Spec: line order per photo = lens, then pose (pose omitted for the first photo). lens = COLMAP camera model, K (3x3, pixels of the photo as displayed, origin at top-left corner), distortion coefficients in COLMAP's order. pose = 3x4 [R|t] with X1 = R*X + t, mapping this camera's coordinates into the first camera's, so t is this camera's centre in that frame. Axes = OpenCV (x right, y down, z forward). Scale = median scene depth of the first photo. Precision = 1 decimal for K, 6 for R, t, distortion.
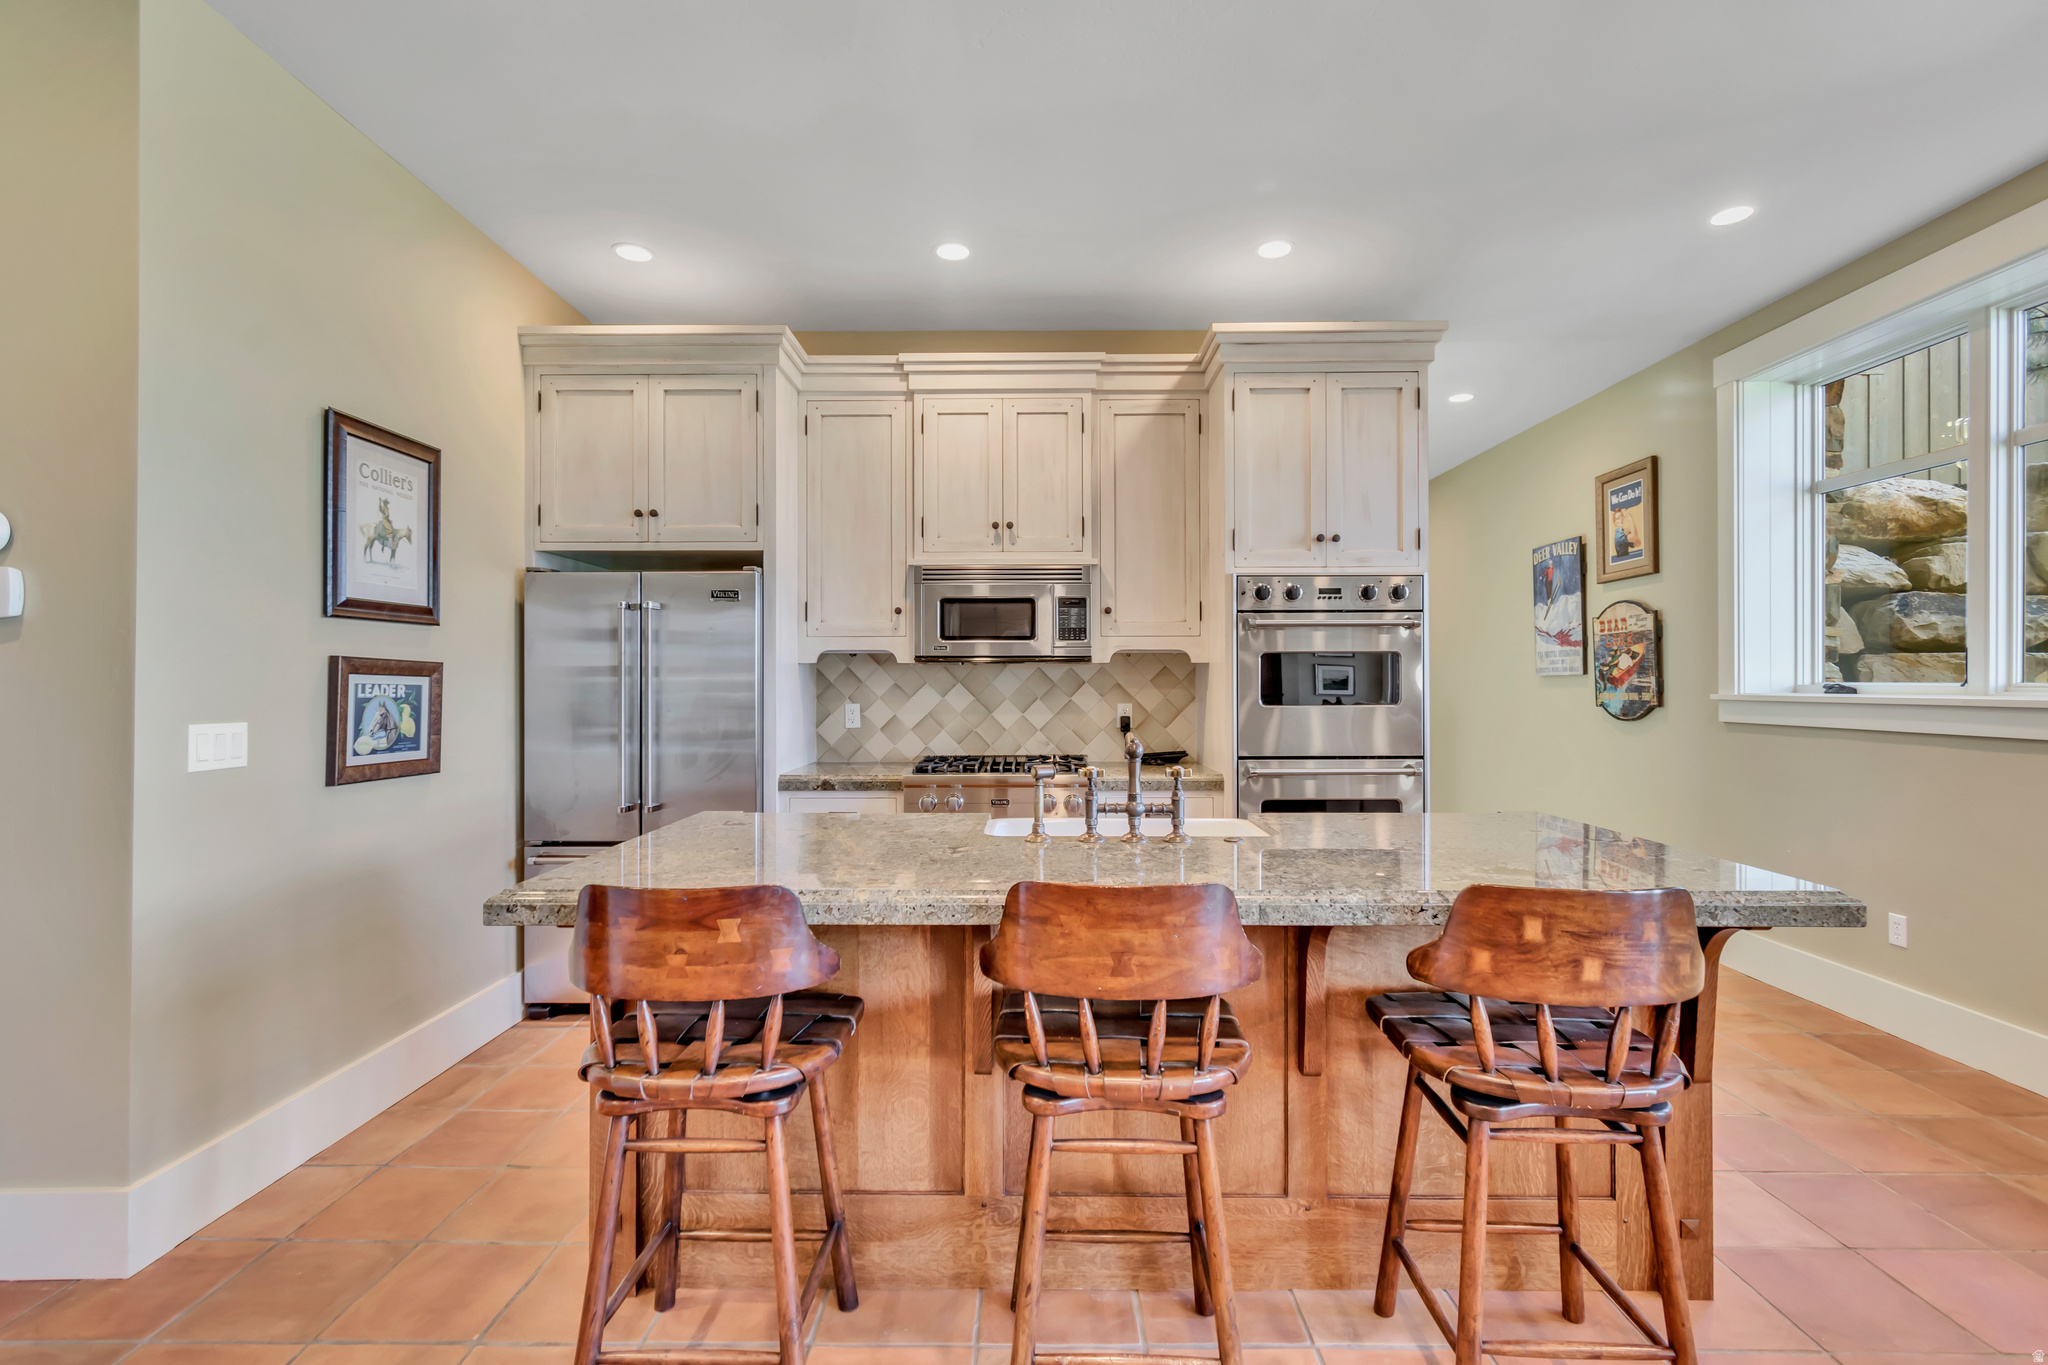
lens RADIAL K [[915.5, 0, 1026.3], [0, 915.5, 679.0], [0, 0, 1]] dist [0.004282, -0.001649]
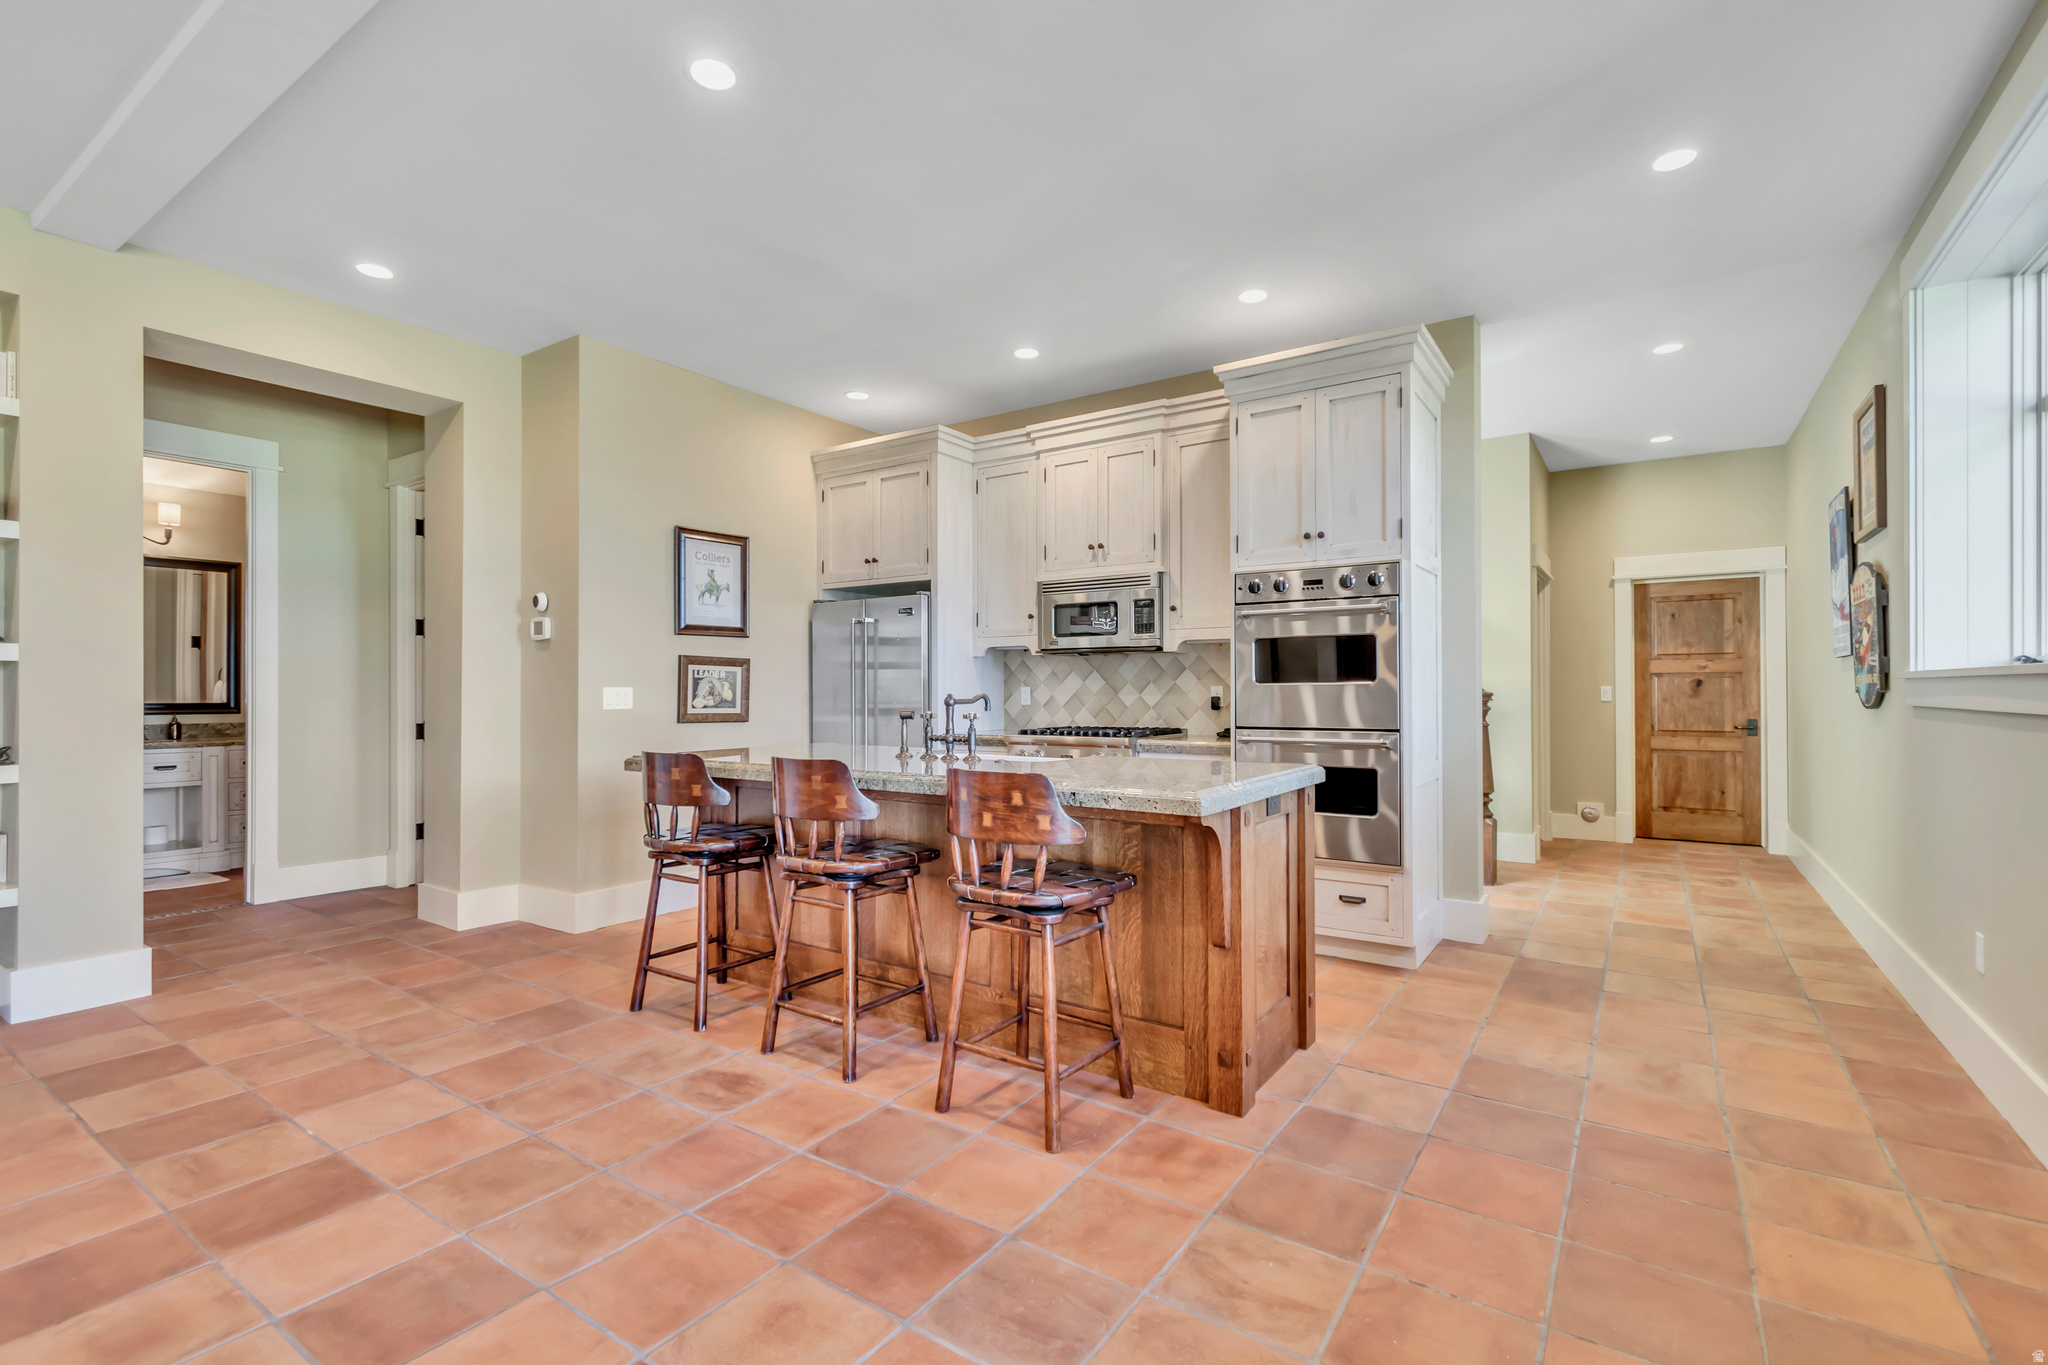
lens RADIAL K [[919.5, 0, 1024.0], [0, 919.5, 682.5], [0, 0, 1]] dist [0.002151, -0.000779]
pose [[0.833808, -0.005366, -0.552029, 0.605249], [0.003798, 0.999985, -0.003984, 0.028704], [0.552042, 0.001225, 0.833816, -0.134715]]
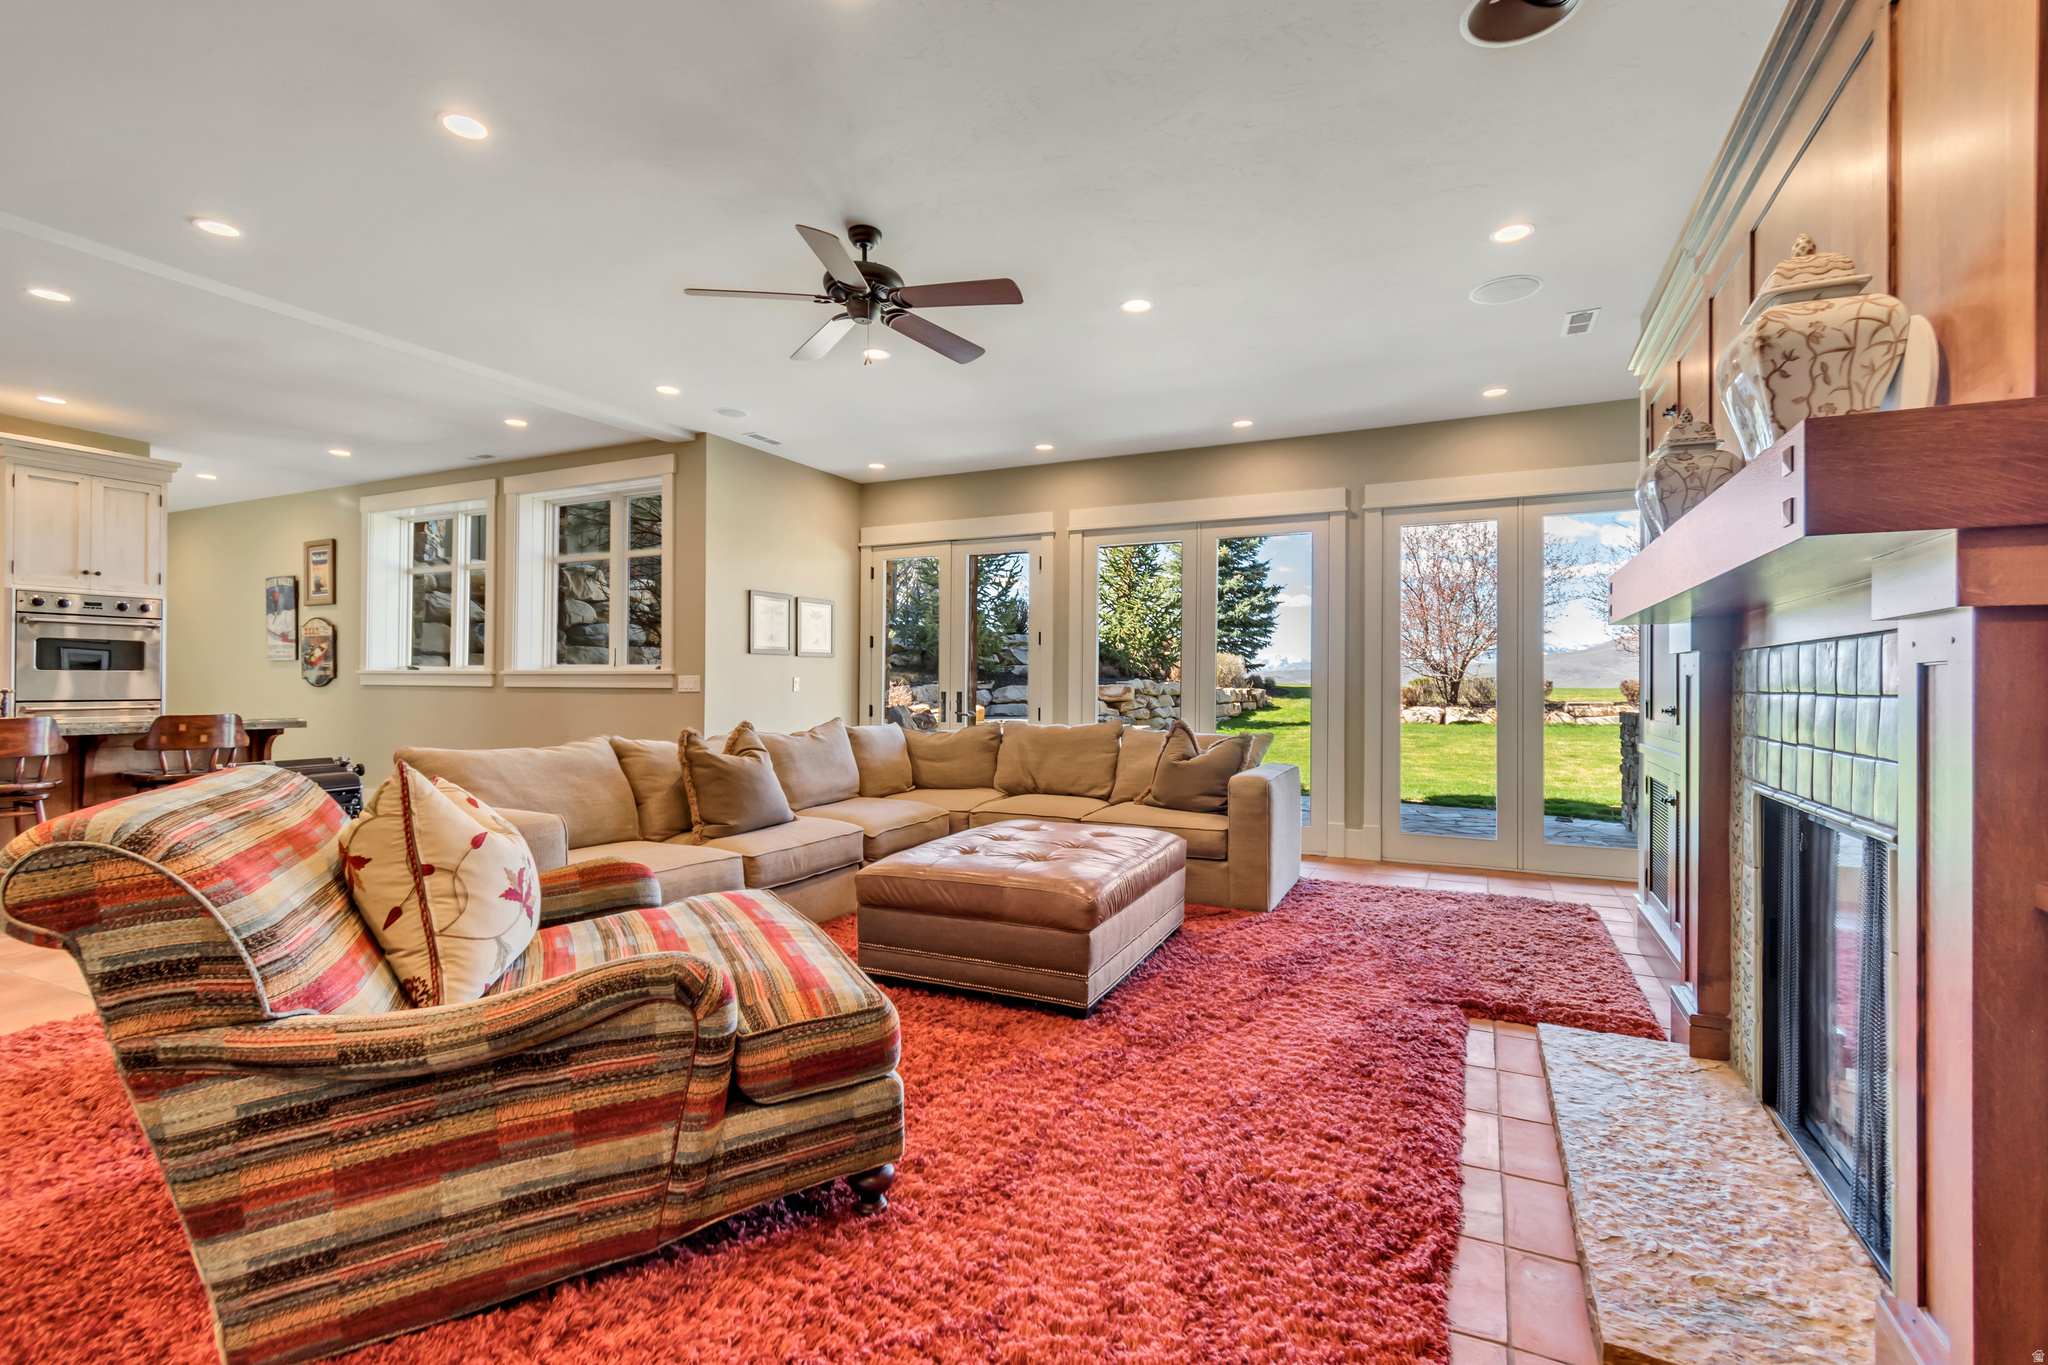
lens RADIAL K [[915.5, 0, 1026.3], [0, 915.5, 679.0], [0, 0, 1]] dist [0.004282, -0.001649]
pose [[0.425897, 0.009768, 0.904719, -0.440383], [-0.012131, 0.999913, -0.005085, 0.029603], [-0.904690, -0.008809, 0.425979, -1.212058]]
